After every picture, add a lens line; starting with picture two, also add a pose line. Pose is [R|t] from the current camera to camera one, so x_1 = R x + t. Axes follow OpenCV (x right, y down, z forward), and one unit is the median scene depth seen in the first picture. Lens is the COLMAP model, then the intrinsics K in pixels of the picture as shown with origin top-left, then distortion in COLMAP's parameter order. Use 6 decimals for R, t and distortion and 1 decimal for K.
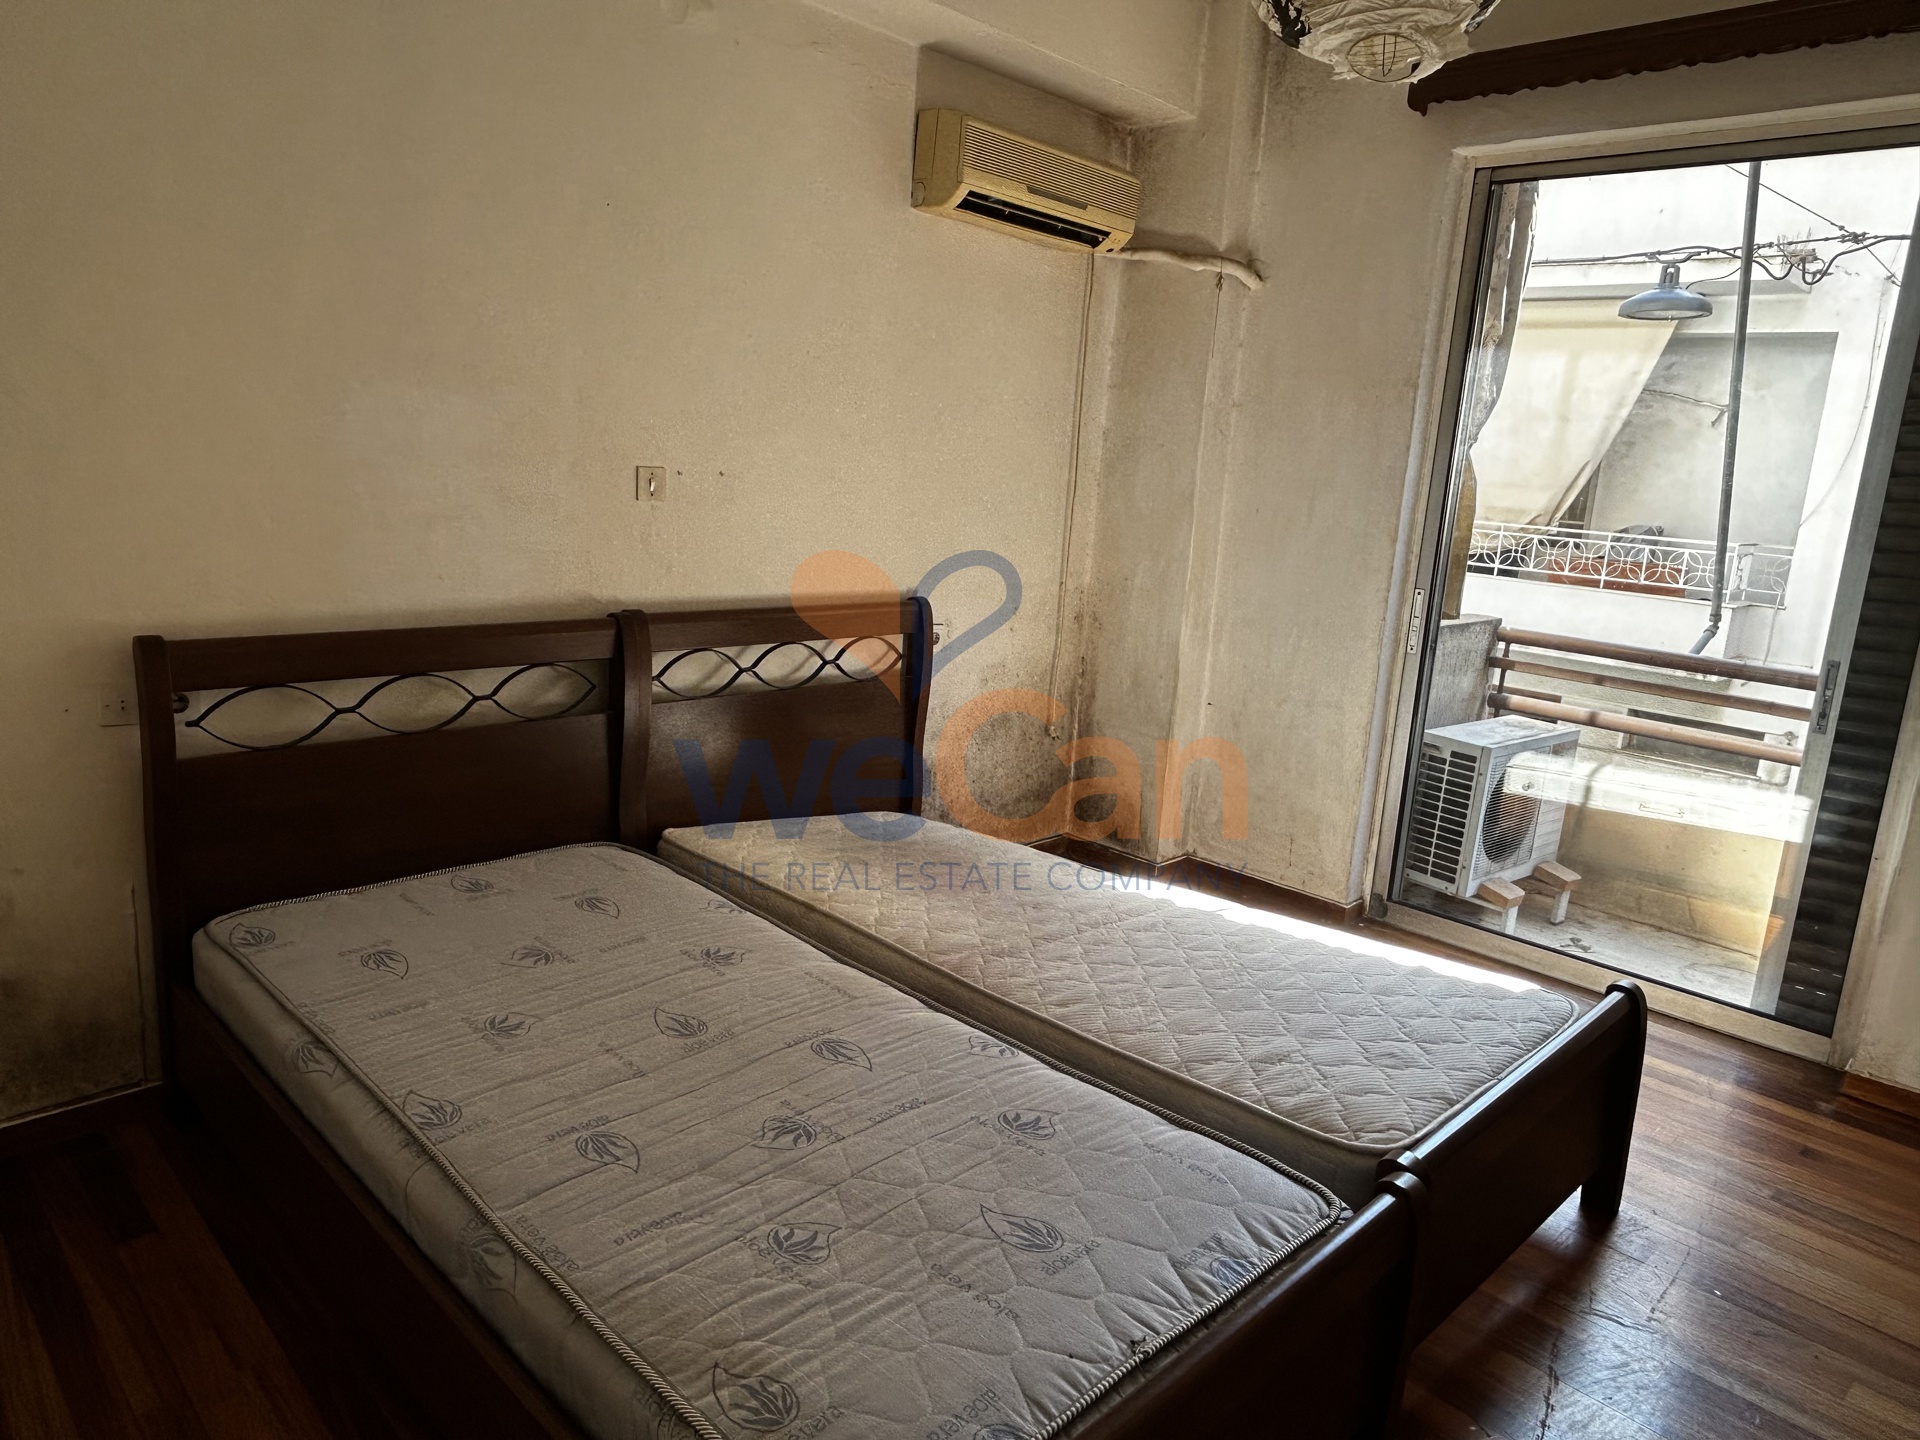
lens RADIAL K [[1228.8, 0, 938.7], [0, 1228.8, 735.1], [0, 0, 1]] dist [-0.015644, 0.001102]
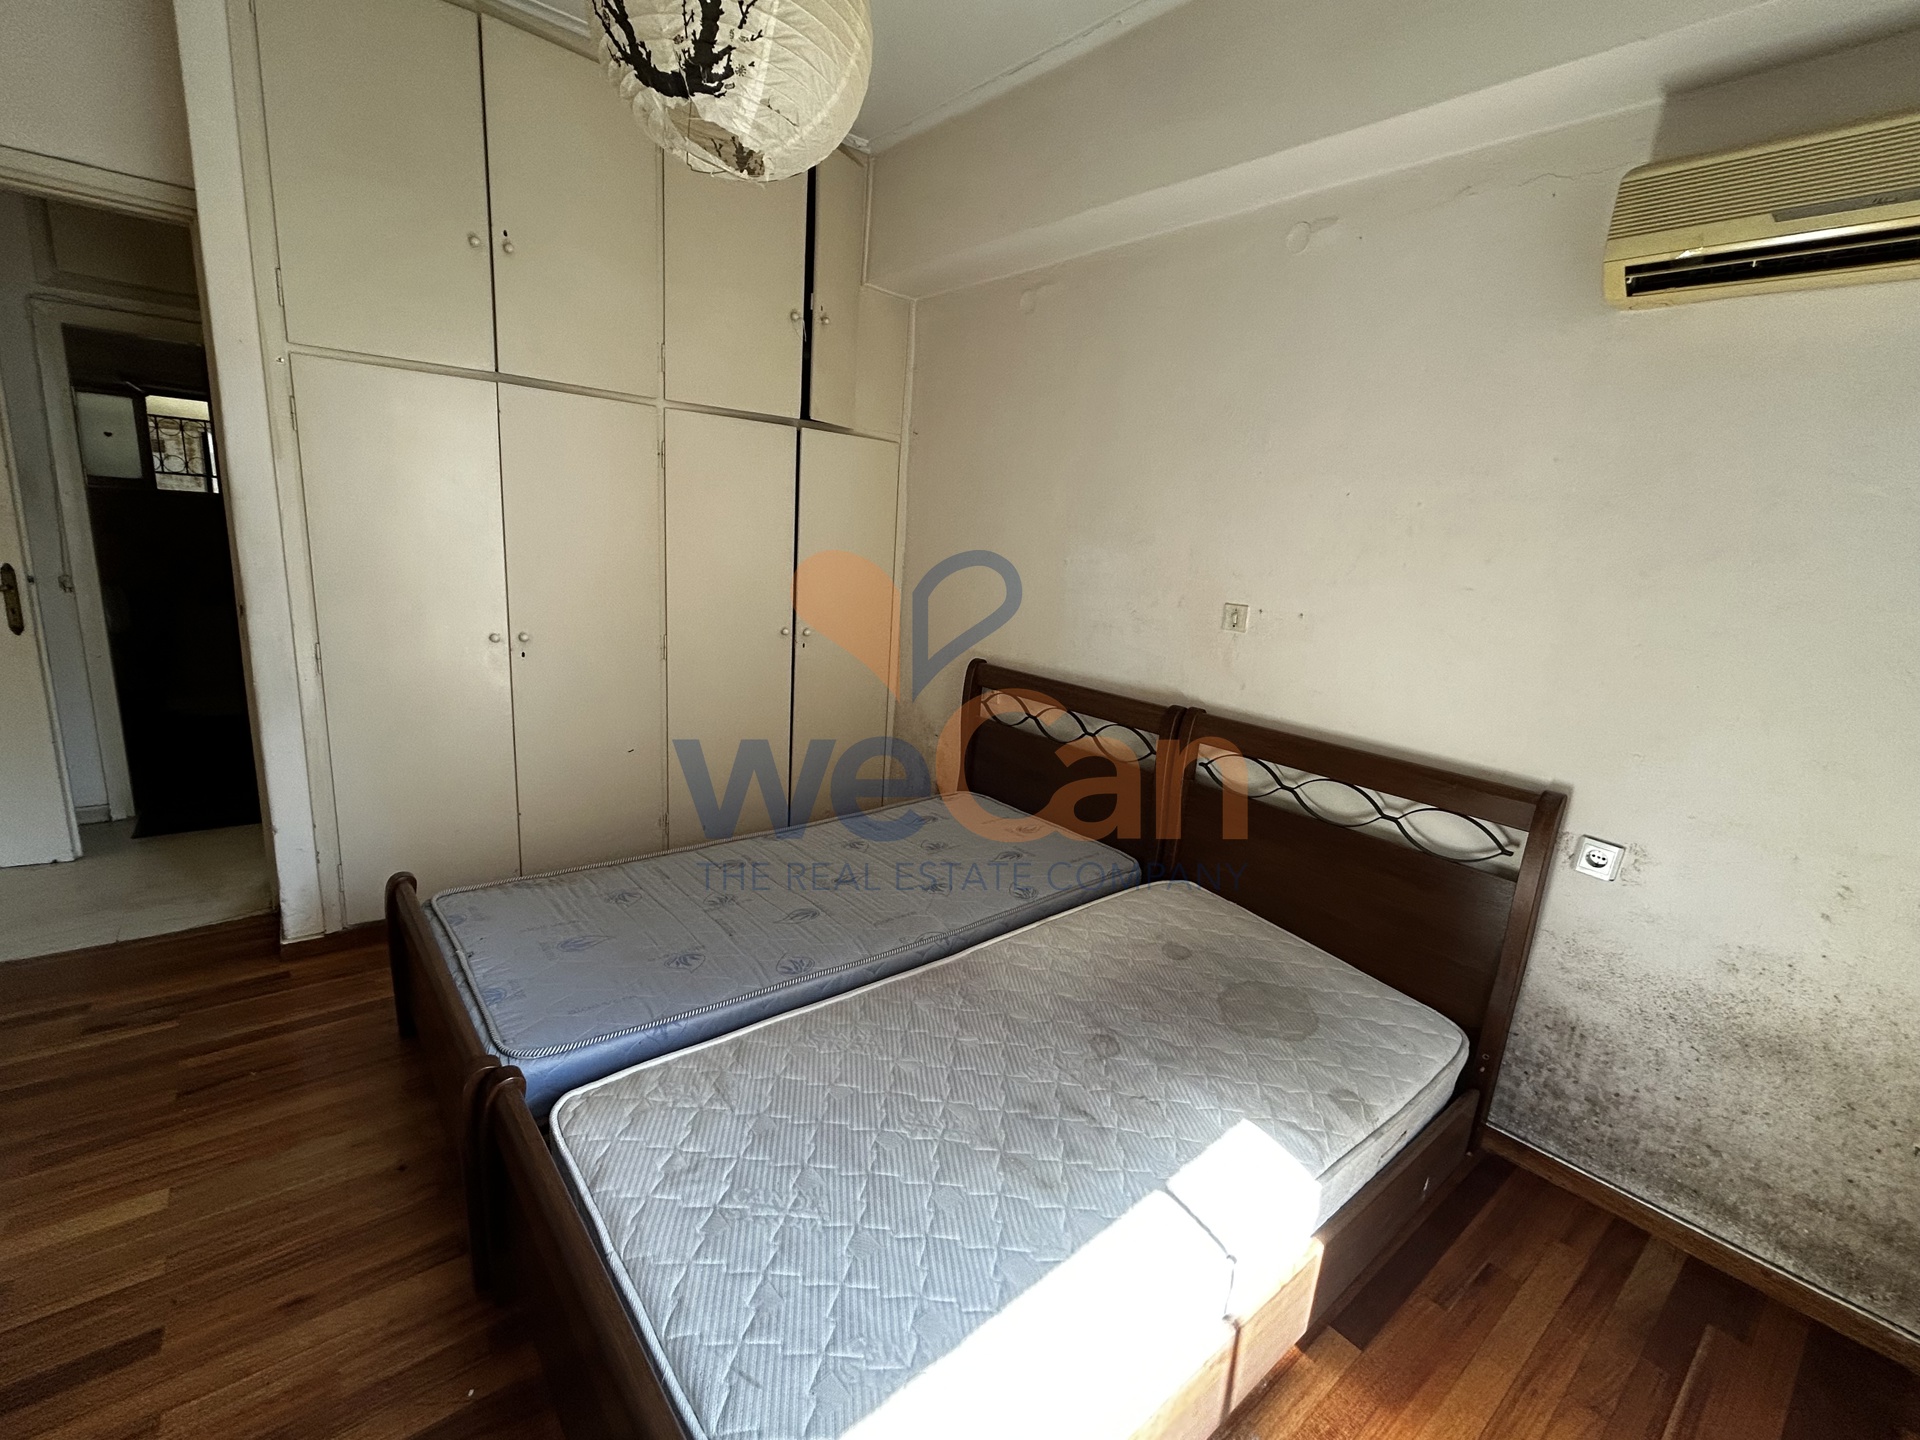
lens RADIAL K [[836.1, 0, 961.9], [0, 836.1, 703.9], [0, 0, 1]] dist [0.000828, -0.000048]
pose [[-0.091335, 0.133124, -0.986882, 0.600506], [-0.283870, 0.946425, 0.153938, -0.155479], [0.954503, 0.294206, -0.048652, 0.712931]]
